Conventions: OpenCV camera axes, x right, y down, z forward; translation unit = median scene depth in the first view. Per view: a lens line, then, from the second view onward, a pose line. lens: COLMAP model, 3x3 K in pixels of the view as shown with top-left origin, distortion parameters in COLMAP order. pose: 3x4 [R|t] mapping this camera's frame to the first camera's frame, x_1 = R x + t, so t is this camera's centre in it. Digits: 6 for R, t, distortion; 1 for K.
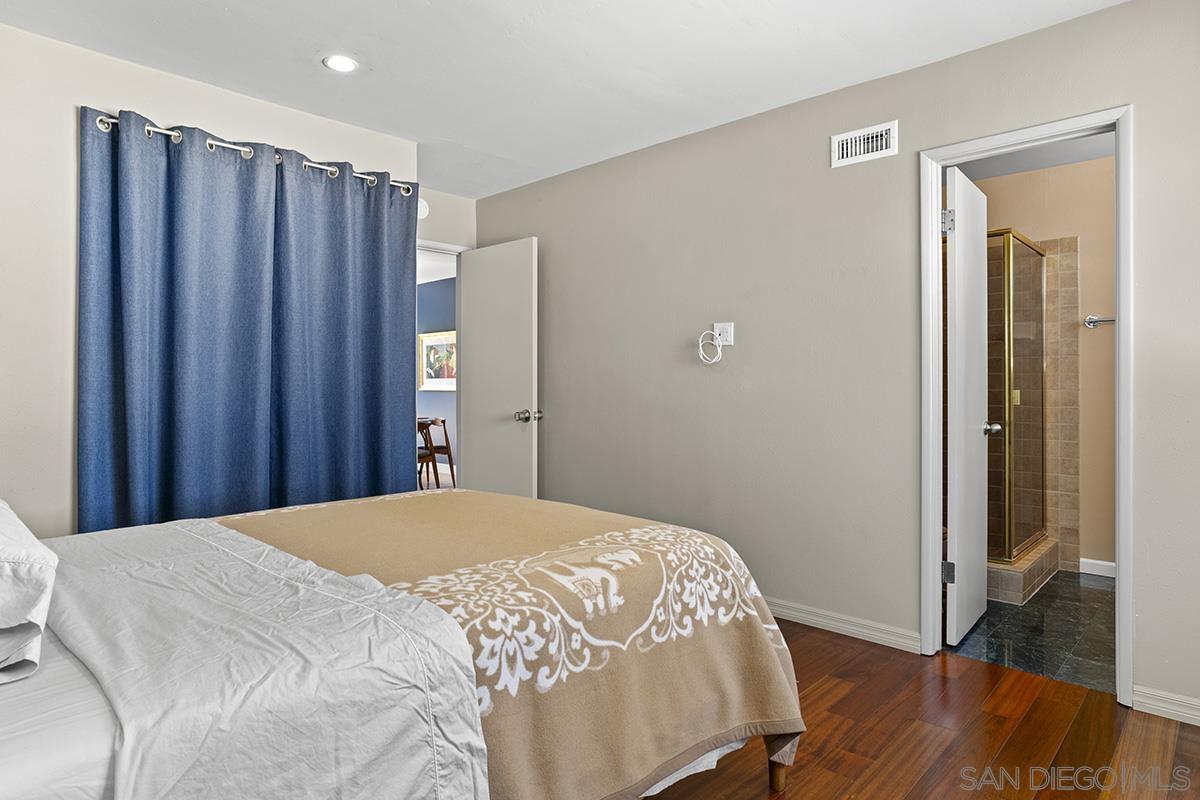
lens RADIAL K [[683.0, 0, 602.2], [0, 683.0, 391.2], [0, 0, 1]] dist [-0.054961, 0.041818]
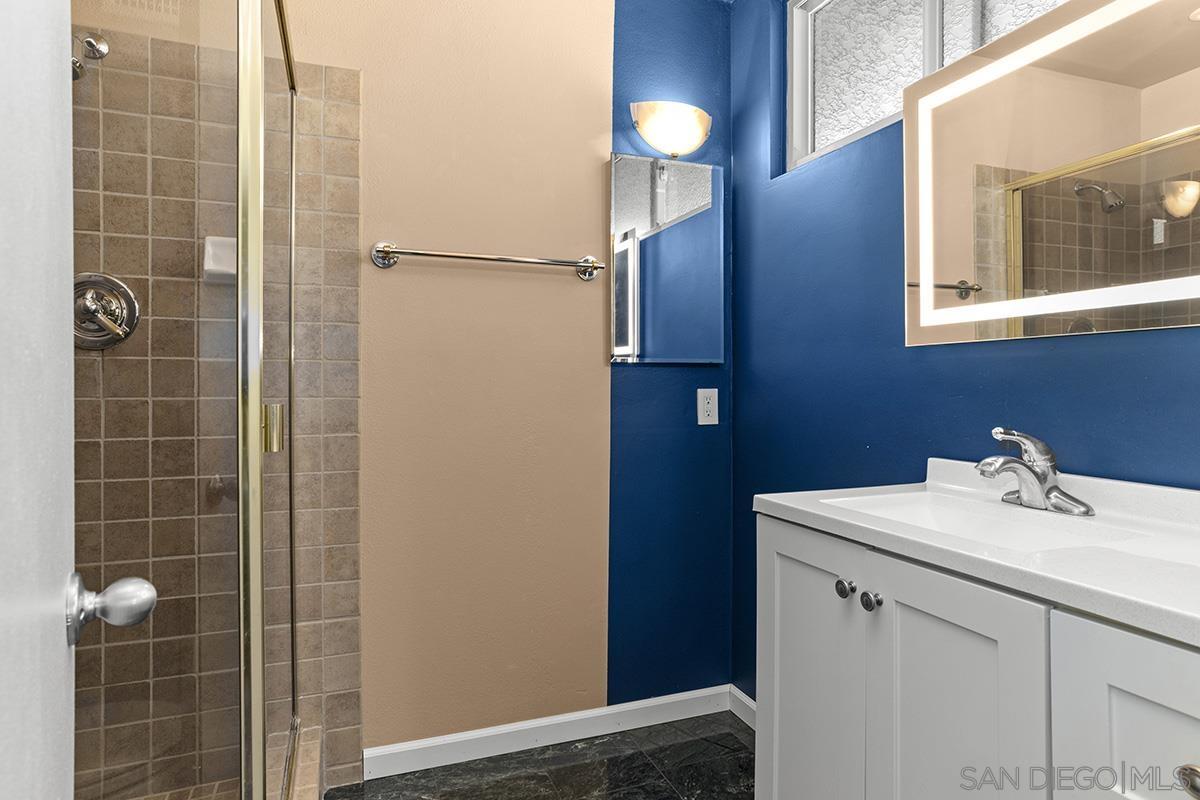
lens RADIAL K [[683.0, 0, 602.2], [0, 683.0, 391.2], [0, 0, 1]] dist [-0.054961, 0.041818]
pose [[0.491840, 0.001000, 0.870685, 0.378712], [-0.000991, 0.999999, -0.000589, -0.006025], [-0.870685, -0.000574, 0.491841, 0.615236]]
